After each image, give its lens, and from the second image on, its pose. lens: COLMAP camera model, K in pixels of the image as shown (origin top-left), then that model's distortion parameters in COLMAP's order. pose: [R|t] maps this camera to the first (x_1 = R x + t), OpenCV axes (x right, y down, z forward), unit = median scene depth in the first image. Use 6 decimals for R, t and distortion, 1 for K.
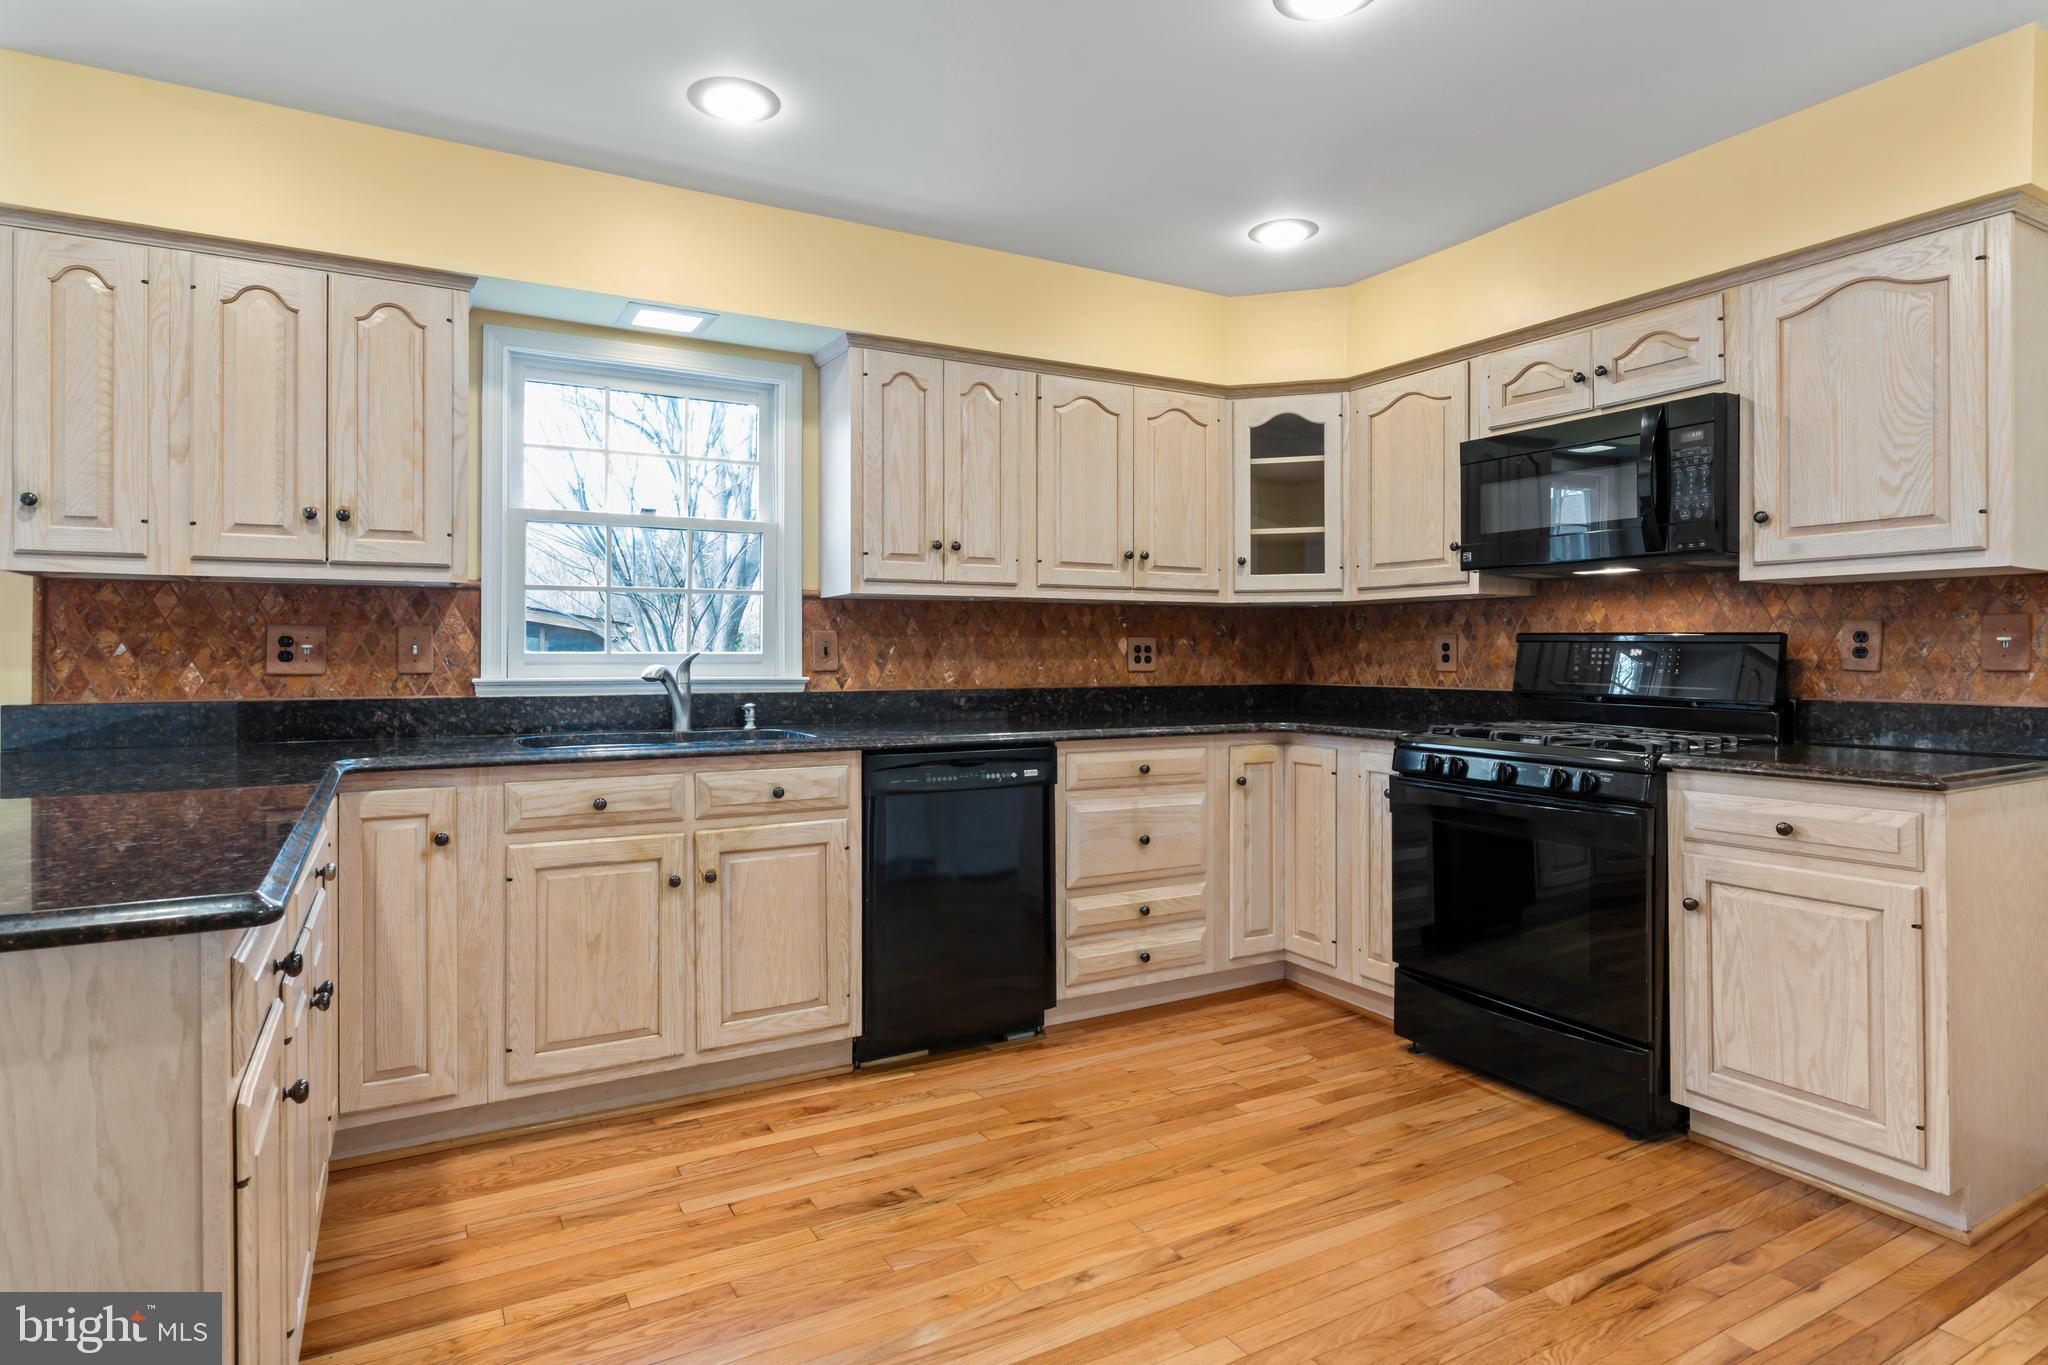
lens RADIAL K [[1092.6, 0, 1007.5], [0, 1092.6, 647.6], [0, 0, 1]] dist [-0.007204, 0.000699]
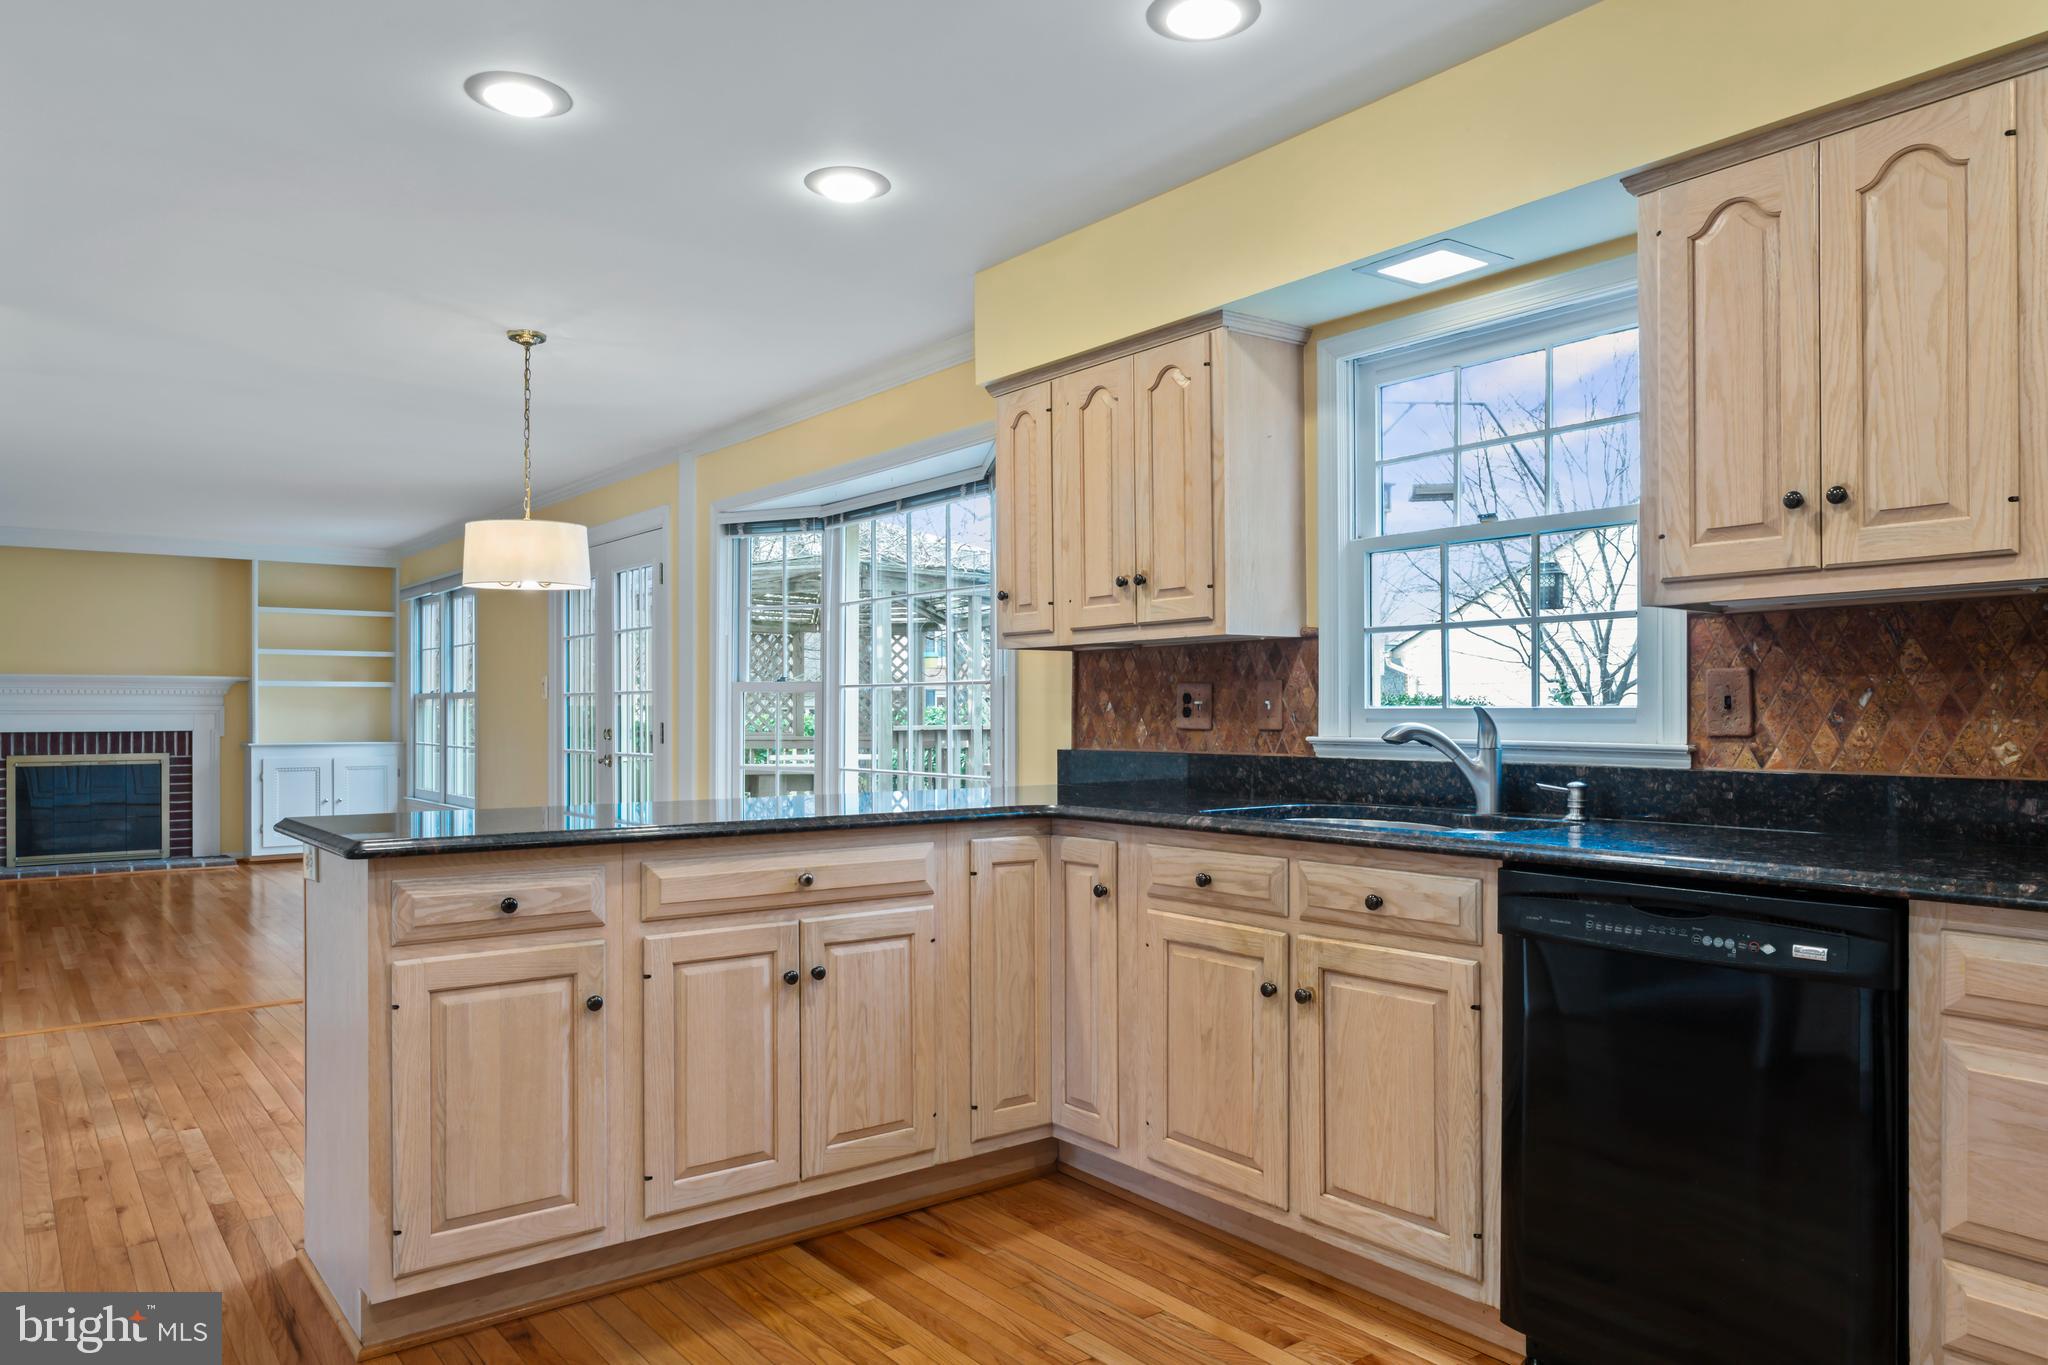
lens RADIAL K [[1346.0, 0, 1029.1], [0, 1346.0, 707.3], [0, 0, 1]] dist [-0.011461, 0.005894]
pose [[0.152701, -0.004773, -0.988261, 0.593316], [0.008131, 0.999961, -0.003573, 0.006279], [0.988239, -0.007490, 0.152734, 0.612099]]
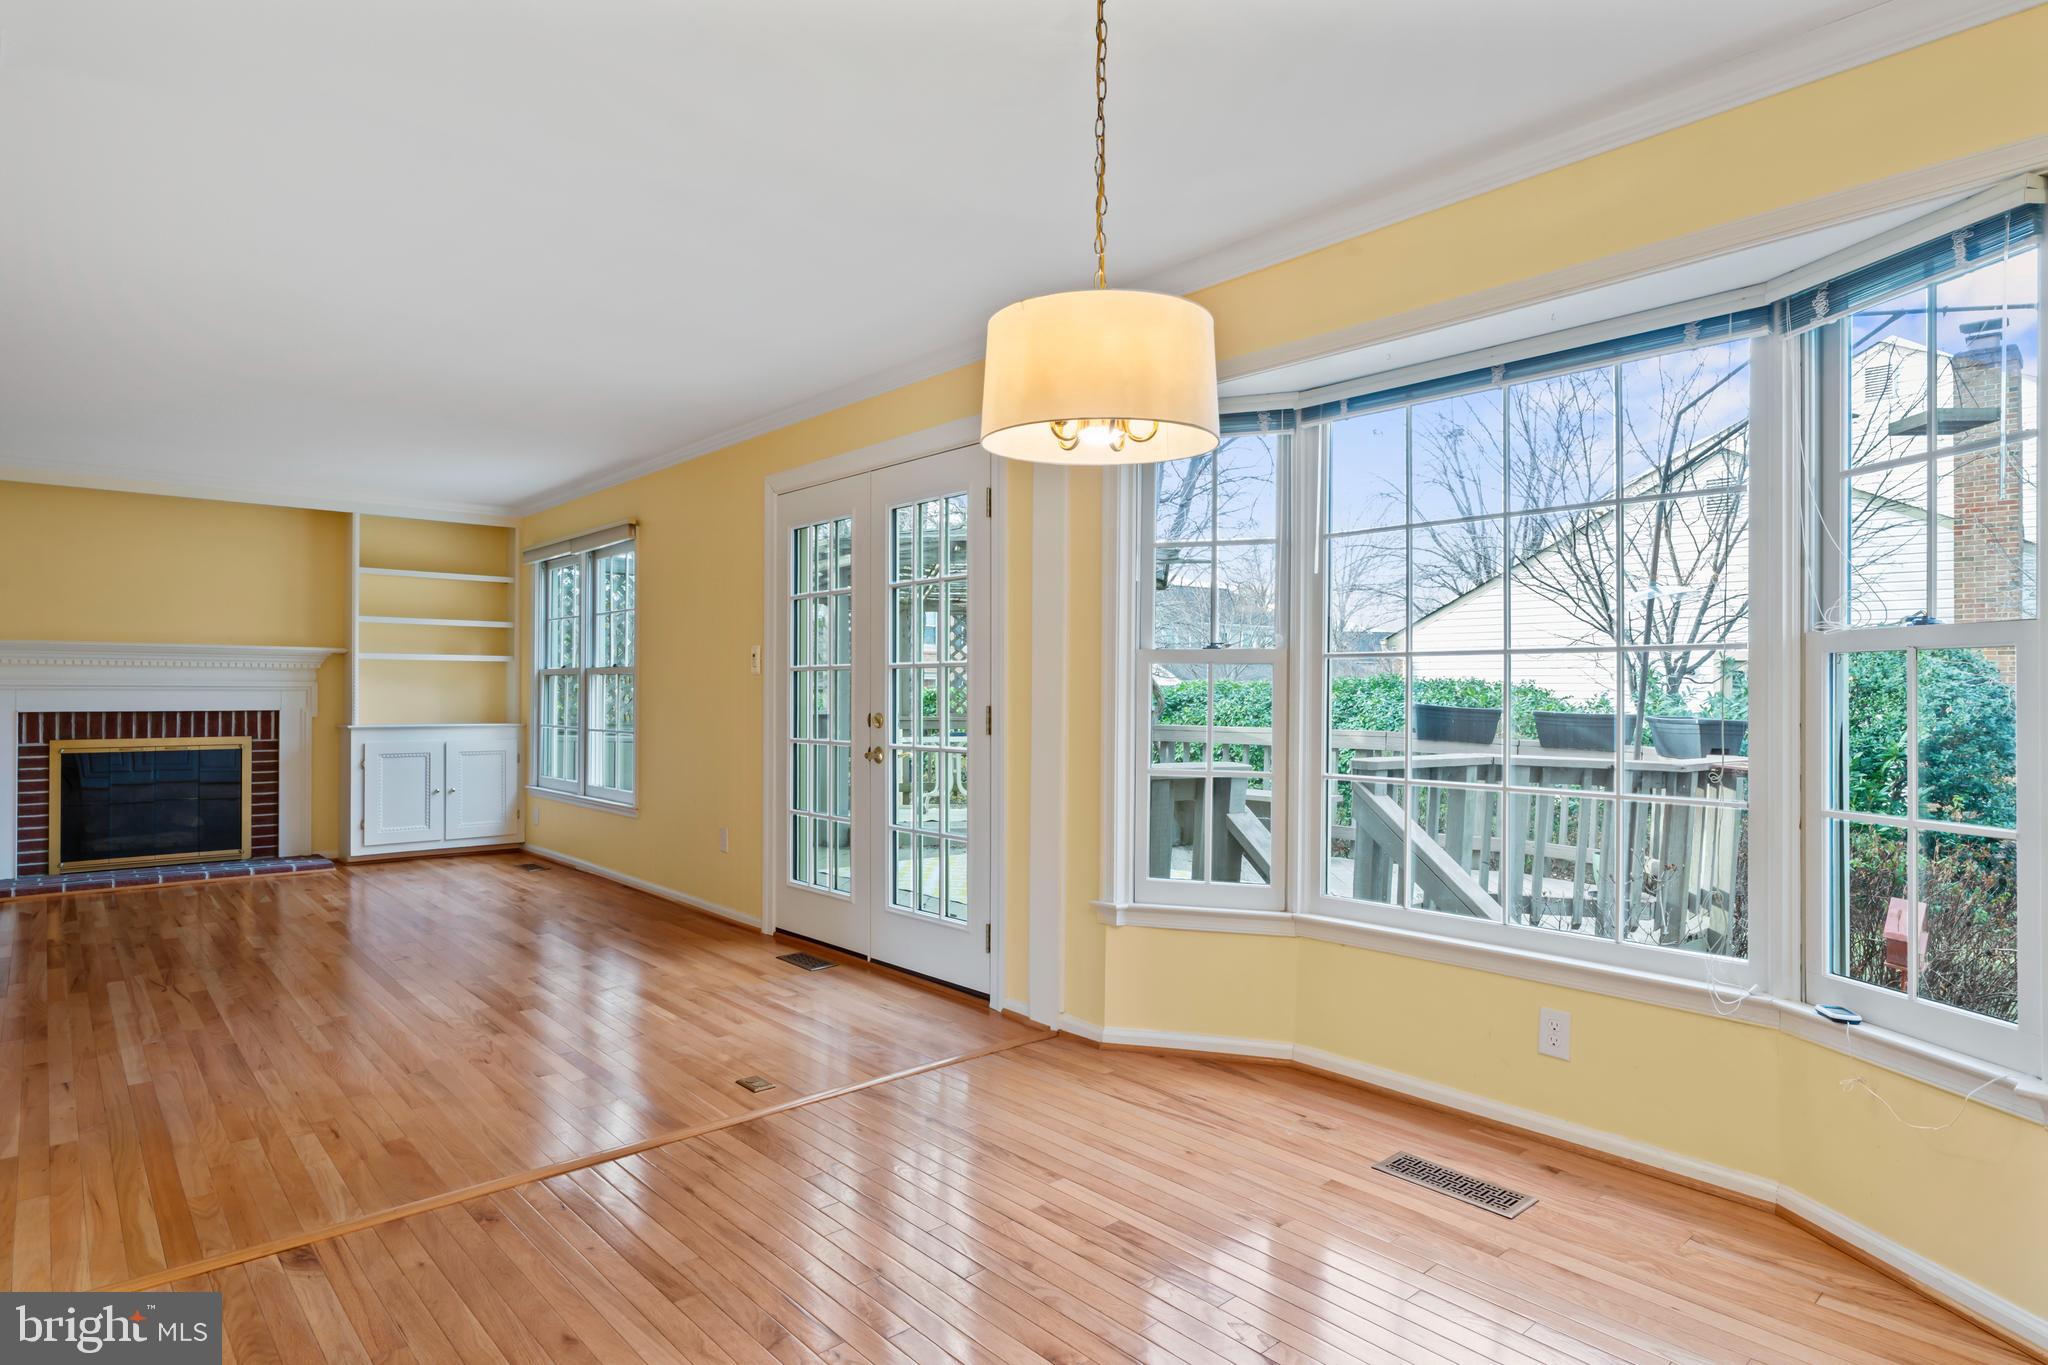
lens RADIAL K [[1109.8, 0, 1026.9], [0, 1109.8, 684.3], [0, 0, 1]] dist [-0.007143, 0.001962]
pose [[0.216702, -0.007331, -0.976210, -0.384333], [0.003294, 0.999972, -0.006779, 0.001490], [0.976232, -0.001747, 0.216720, 0.102267]]
